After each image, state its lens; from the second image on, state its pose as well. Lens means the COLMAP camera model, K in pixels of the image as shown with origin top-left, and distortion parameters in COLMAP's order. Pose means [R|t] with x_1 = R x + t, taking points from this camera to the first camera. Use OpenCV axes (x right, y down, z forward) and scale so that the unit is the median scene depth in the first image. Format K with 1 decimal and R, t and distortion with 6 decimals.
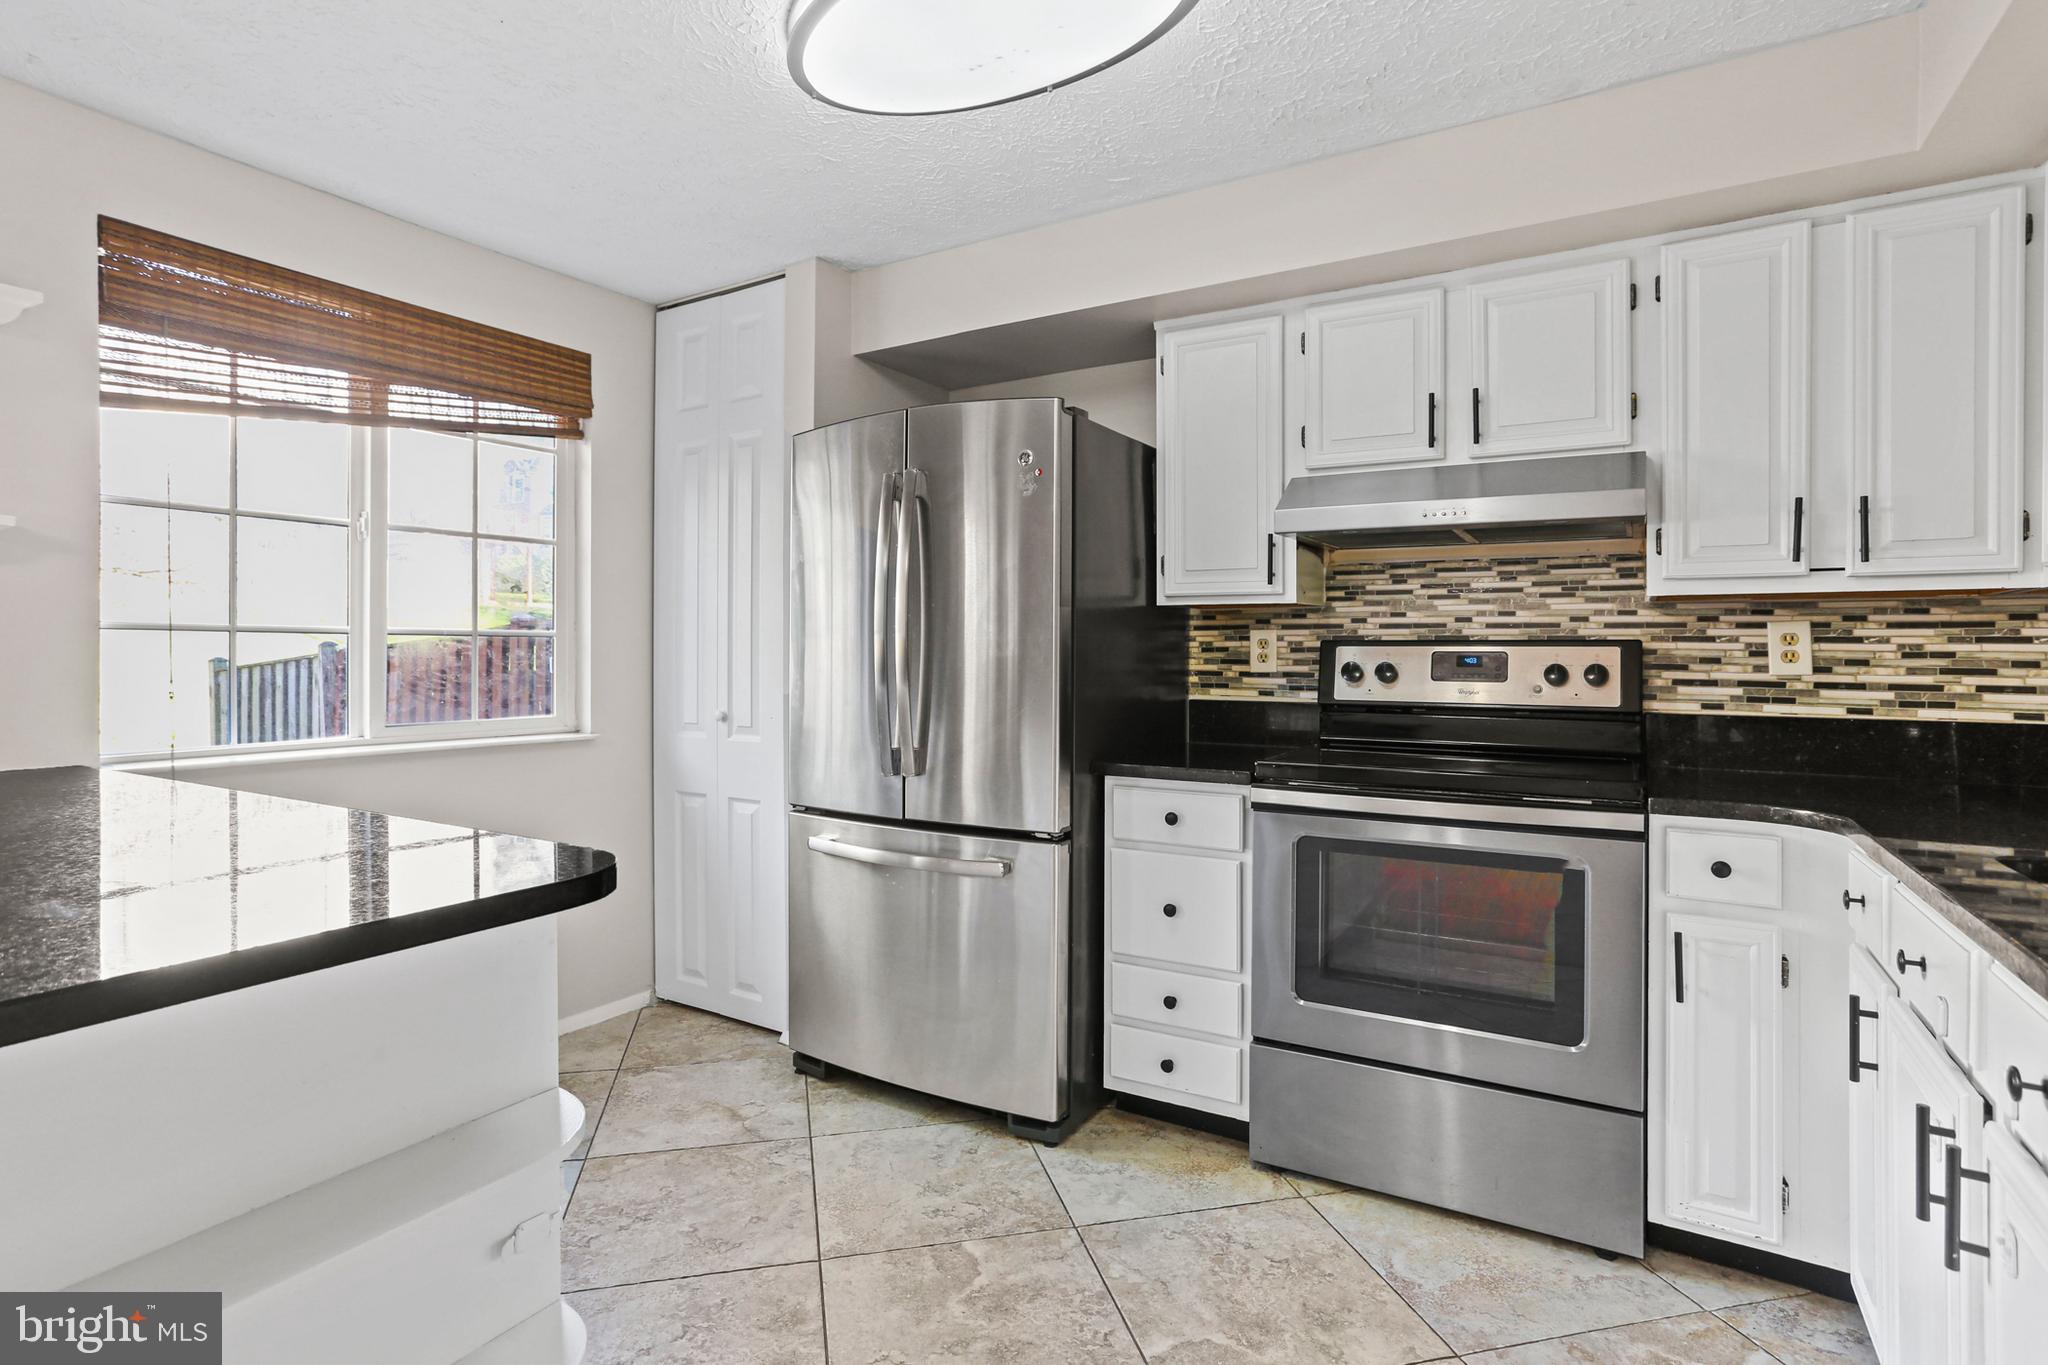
lens RADIAL K [[1016.1, 0, 1014.1], [0, 1016.1, 668.8], [0, 0, 1]] dist [-0.054844, 0.032521]
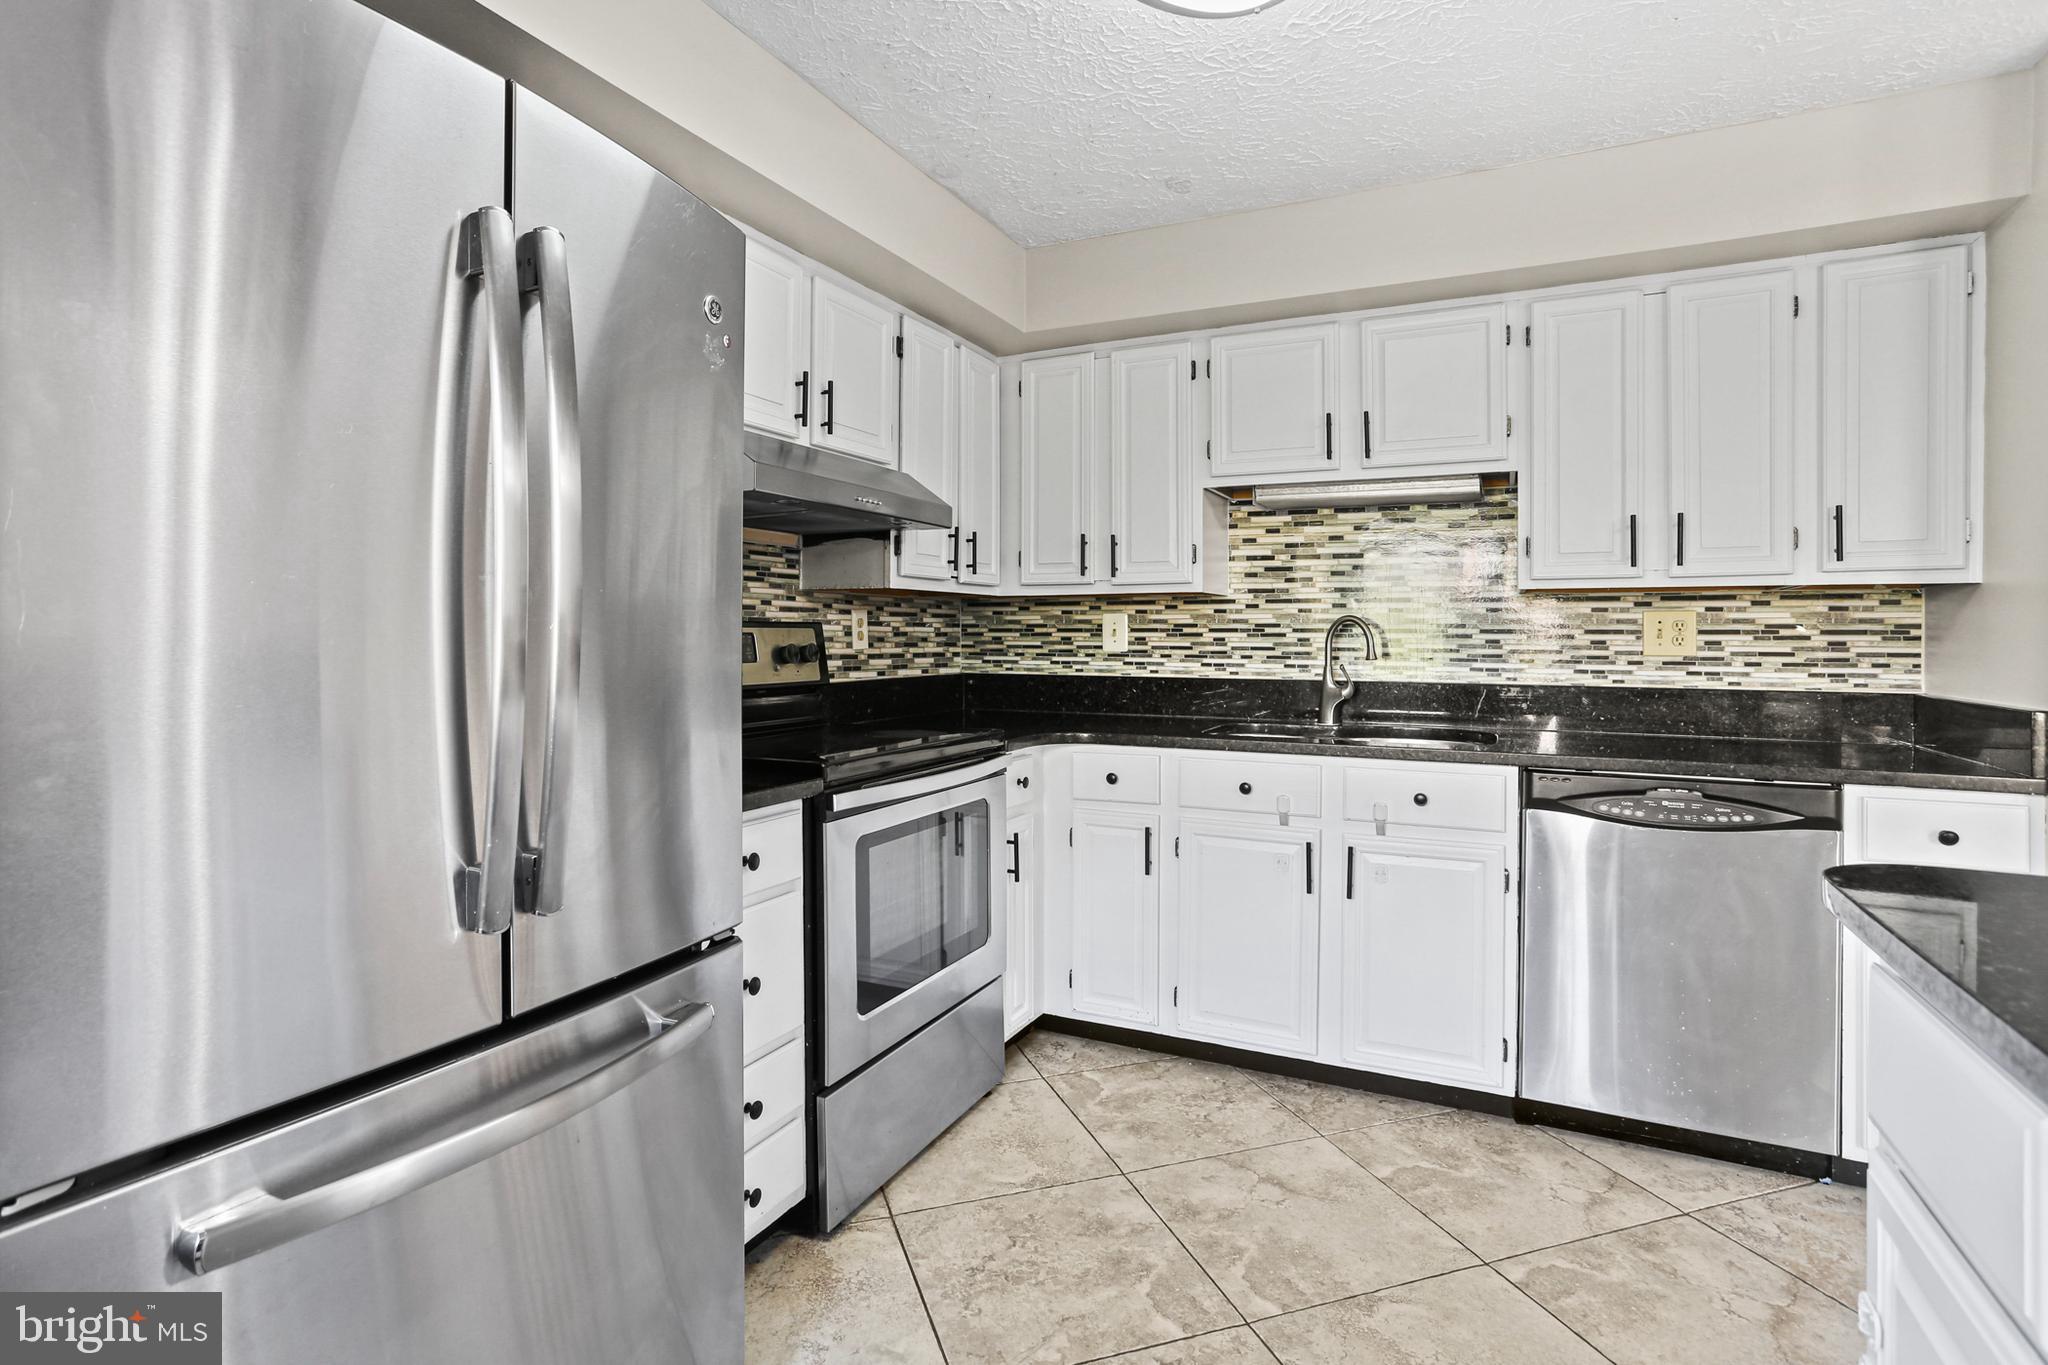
lens RADIAL K [[1016.1, 0, 1014.1], [0, 1016.1, 668.8], [0, 0, 1]] dist [-0.054844, 0.032521]
pose [[-0.088229, -0.046382, 0.995020, -0.614545], [0.008342, 0.998846, 0.047301, -0.031087], [-0.996065, 0.012474, -0.087740, 0.922630]]
